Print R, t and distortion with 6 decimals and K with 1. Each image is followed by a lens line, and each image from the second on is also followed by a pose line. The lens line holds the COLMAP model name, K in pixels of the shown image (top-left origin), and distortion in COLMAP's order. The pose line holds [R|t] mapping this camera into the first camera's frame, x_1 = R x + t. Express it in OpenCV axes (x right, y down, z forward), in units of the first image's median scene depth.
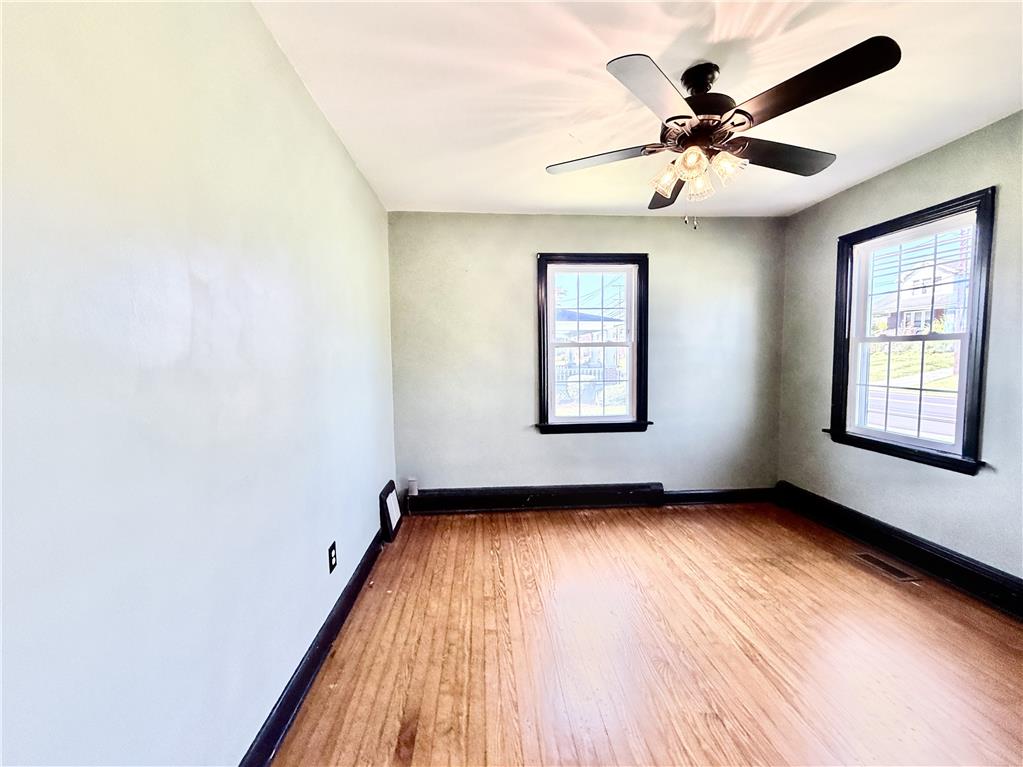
lens RADIAL K [[419.7, 0, 511.5], [0, 419.7, 383.5], [0, 0, 1]] dist [0.000451, 0.000112]
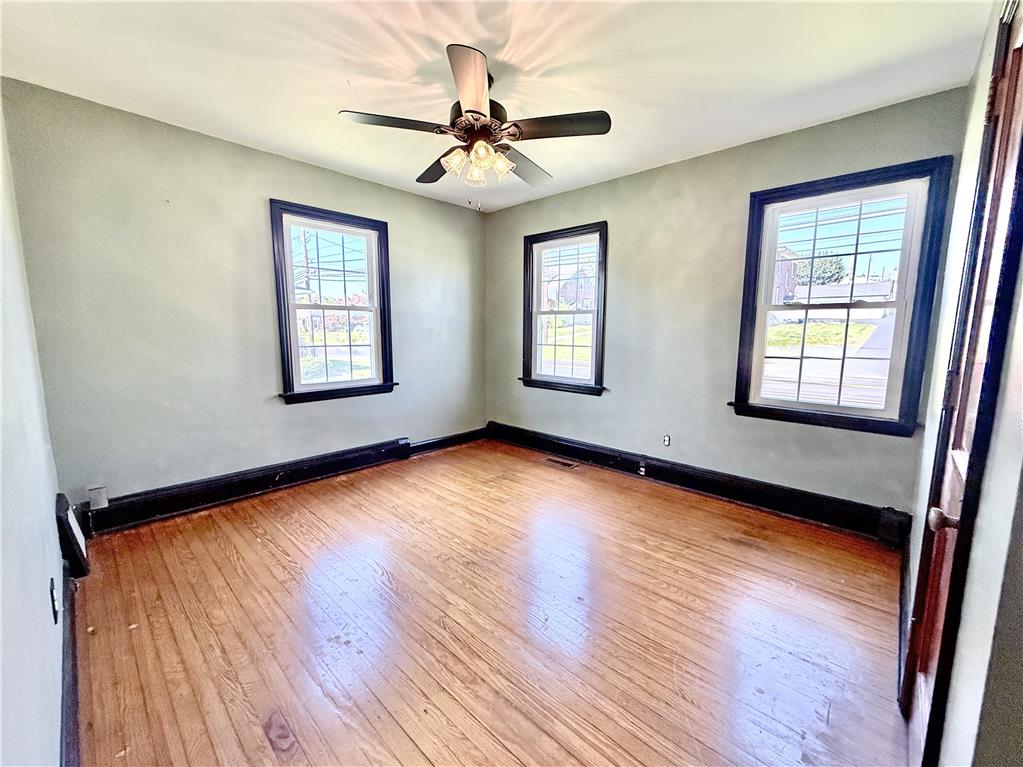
lens RADIAL K [[414.9, 0, 507.3], [0, 414.9, 384.5], [0, 0, 1]] dist [-0.000916, -0.000053]
pose [[0.739960, -0.074713, 0.668489, -0.194347], [0.029136, 0.996440, 0.079115, 0.022530], [-0.672019, -0.039065, 0.739502, 0.021059]]
